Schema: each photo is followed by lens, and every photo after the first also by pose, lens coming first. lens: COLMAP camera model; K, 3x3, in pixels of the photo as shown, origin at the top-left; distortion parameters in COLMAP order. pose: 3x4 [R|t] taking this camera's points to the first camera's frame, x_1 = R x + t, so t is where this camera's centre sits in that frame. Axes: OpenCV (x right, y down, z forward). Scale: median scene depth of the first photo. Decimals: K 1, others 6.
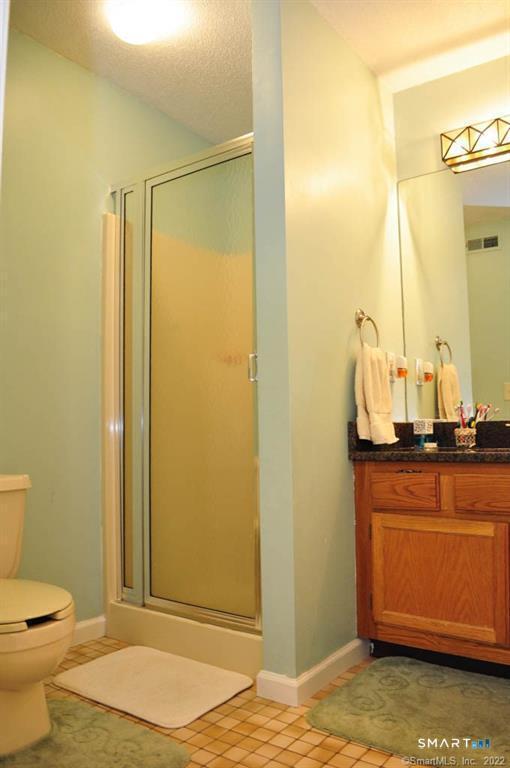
lens RADIAL K [[606.2, 0, 260.4], [0, 606.2, 384.4], [0, 0, 1]] dist [-0.078043, 0.010355]
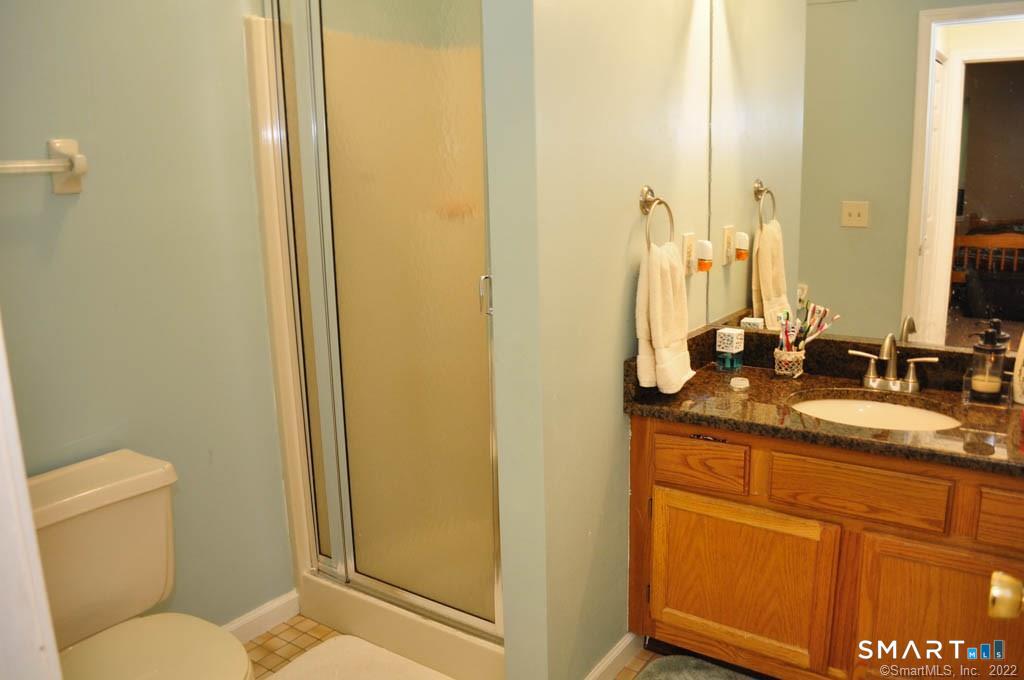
lens RADIAL K [[808.2, 0, 512.0], [0, 808.2, 340.0], [0, 0, 1]] dist [-0.078043, 0.010355]
pose [[0.999805, -0.012702, 0.015129, 0.001816], [0.007961, 0.960006, 0.279867, -0.221666], [-0.018079, -0.279691, 0.959920, 0.118779]]
